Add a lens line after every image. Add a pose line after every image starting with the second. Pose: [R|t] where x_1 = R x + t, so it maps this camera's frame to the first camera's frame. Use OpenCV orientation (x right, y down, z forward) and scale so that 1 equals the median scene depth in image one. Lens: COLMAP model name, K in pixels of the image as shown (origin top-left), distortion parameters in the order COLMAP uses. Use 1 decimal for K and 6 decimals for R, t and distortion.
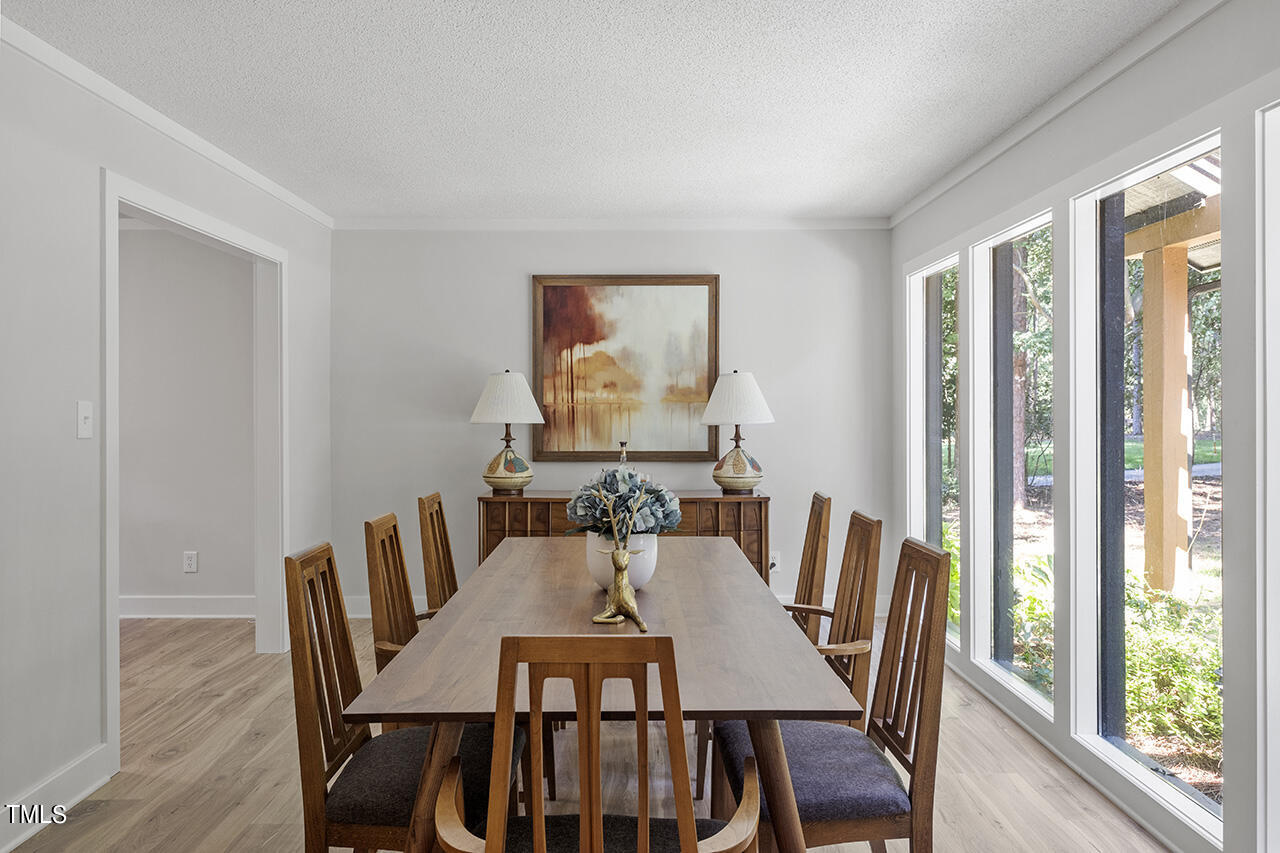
lens RADIAL K [[927.5, 0, 639.0], [0, 927.5, 415.8], [0, 0, 1]] dist [0.014240, -0.000403]
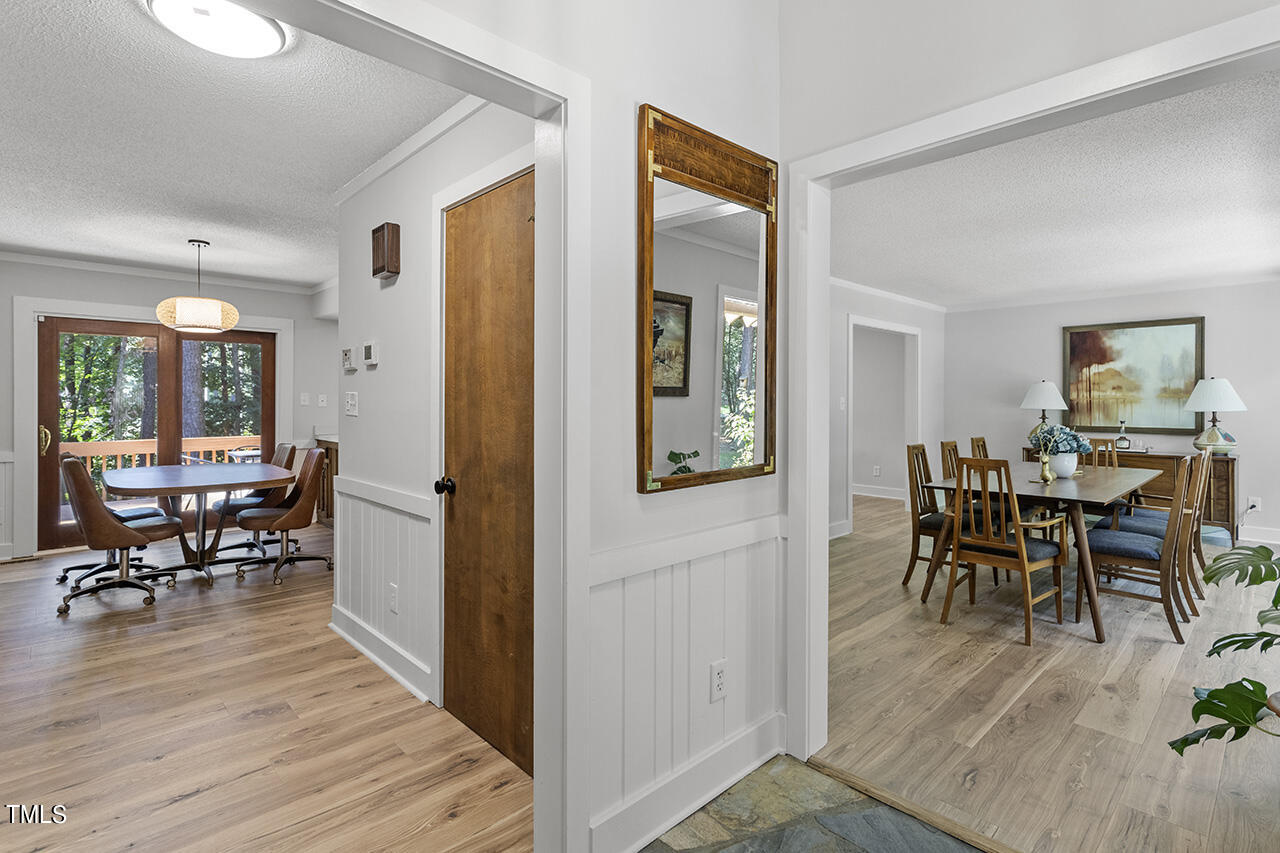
lens RADIAL K [[610.6, 0, 630.7], [0, 610.6, 399.8], [0, 0, 1]] dist [-0.000101, 0.000303]
pose [[0.675439, -0.000271, -0.737416, 0.192038], [-0.010604, 0.999893, -0.010080, 0.009605], [0.737340, 0.014628, 0.675364, -0.410622]]
